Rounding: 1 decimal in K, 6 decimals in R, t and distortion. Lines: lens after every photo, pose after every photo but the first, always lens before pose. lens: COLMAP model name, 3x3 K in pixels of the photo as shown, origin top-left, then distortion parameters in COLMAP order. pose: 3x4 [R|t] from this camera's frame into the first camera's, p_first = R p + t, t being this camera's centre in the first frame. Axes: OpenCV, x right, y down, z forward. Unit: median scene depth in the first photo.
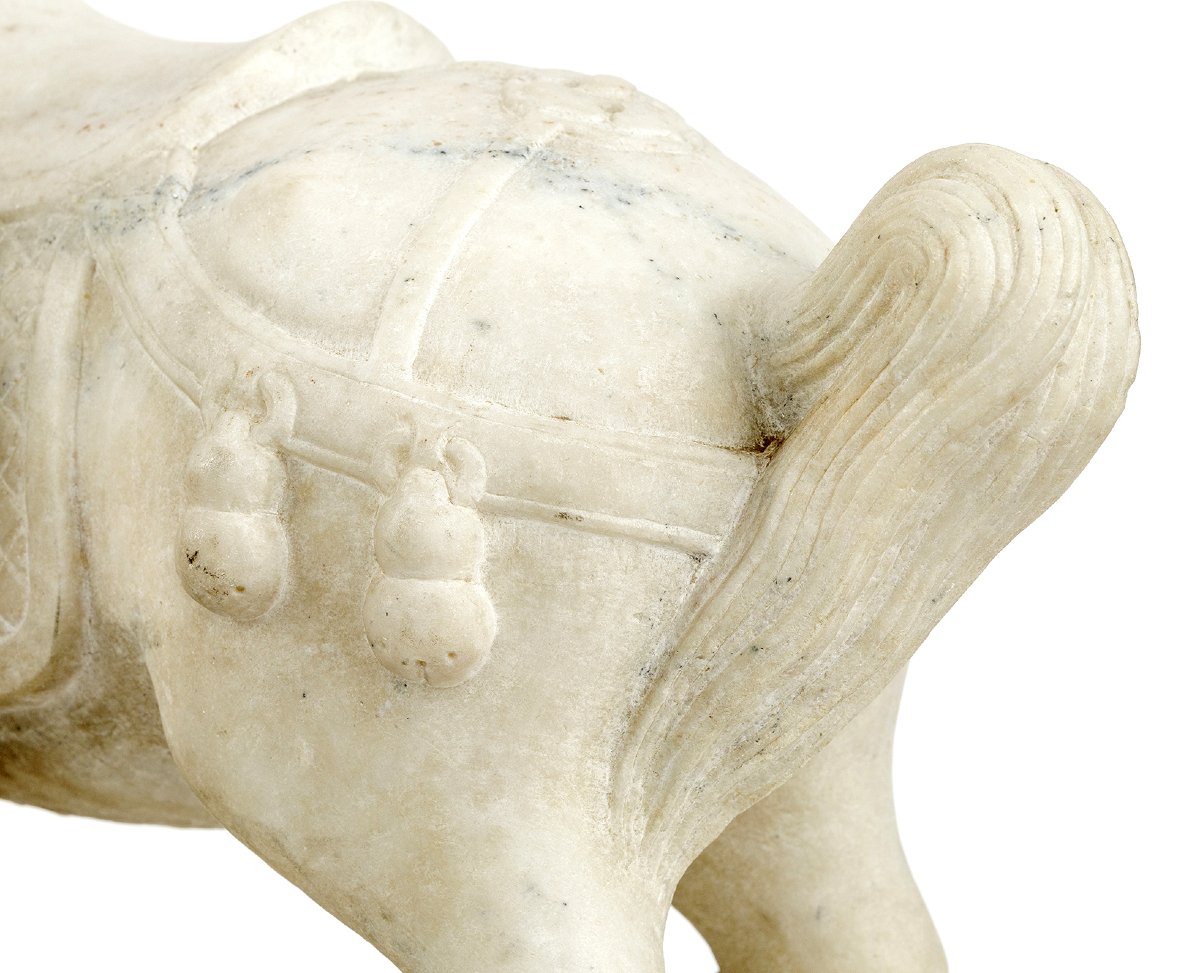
lens RADIAL K [[4767.6, 0, 601.9], [0, 4767.6, 486.4], [0, 0, 1]] dist [0.007895, 0.000000]
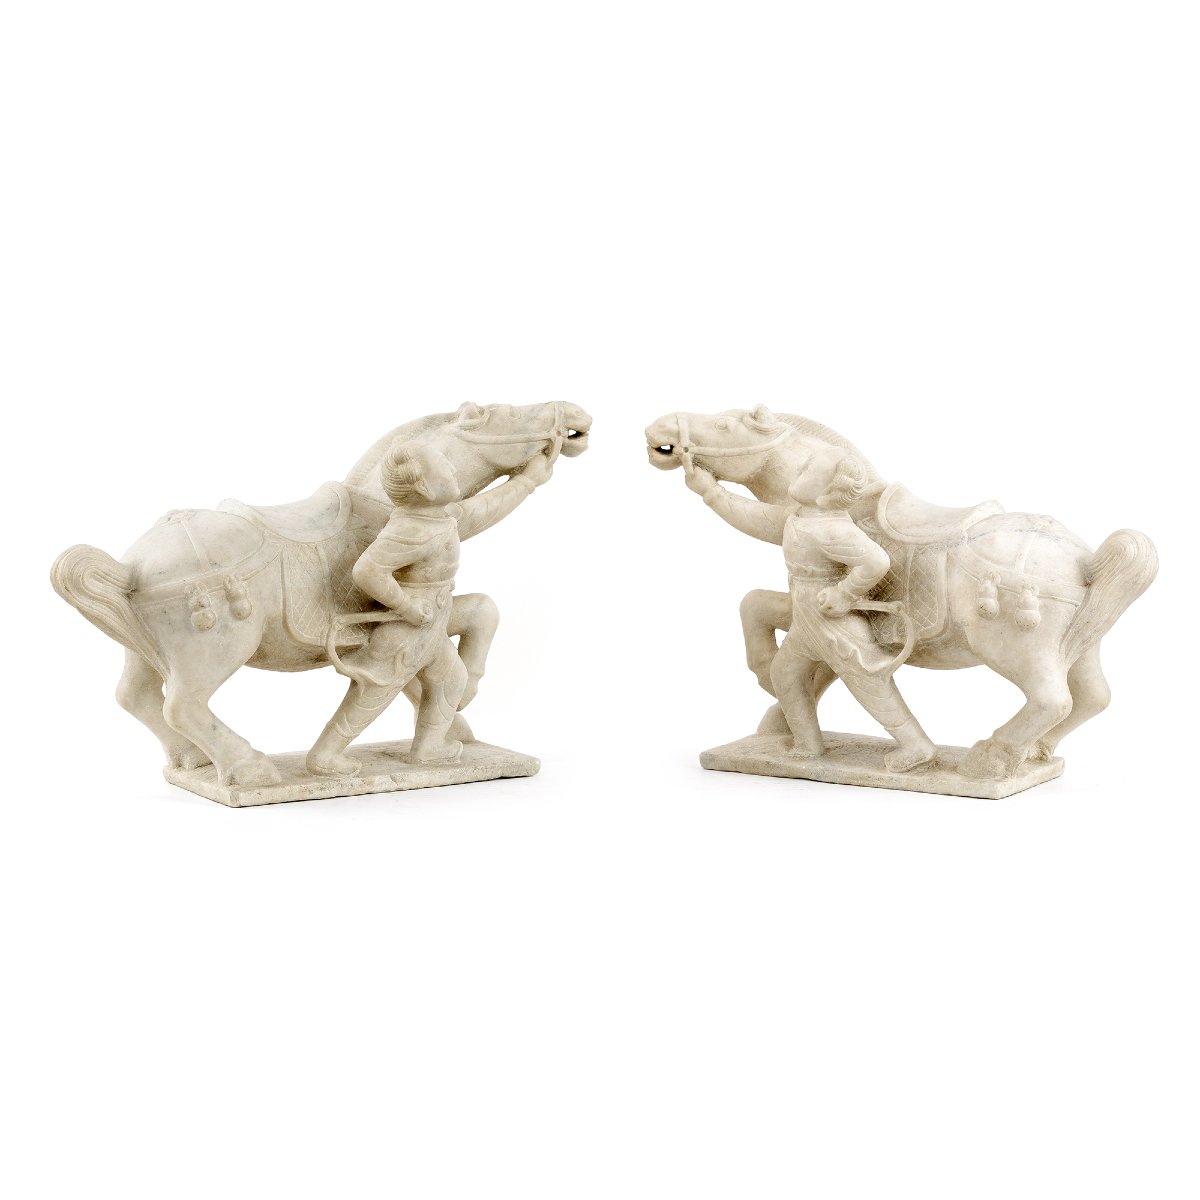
lens RADIAL K [[4027.5, 0, 602.0], [0, 4027.5, 592.2], [0, 0, 1]] dist [0.230867, 0.000000]
pose [[0.996806, -0.012697, 0.078848, -0.857869], [0.015691, 0.999174, -0.037478, 0.159258], [-0.078307, 0.038595, 0.996182, -3.441925]]
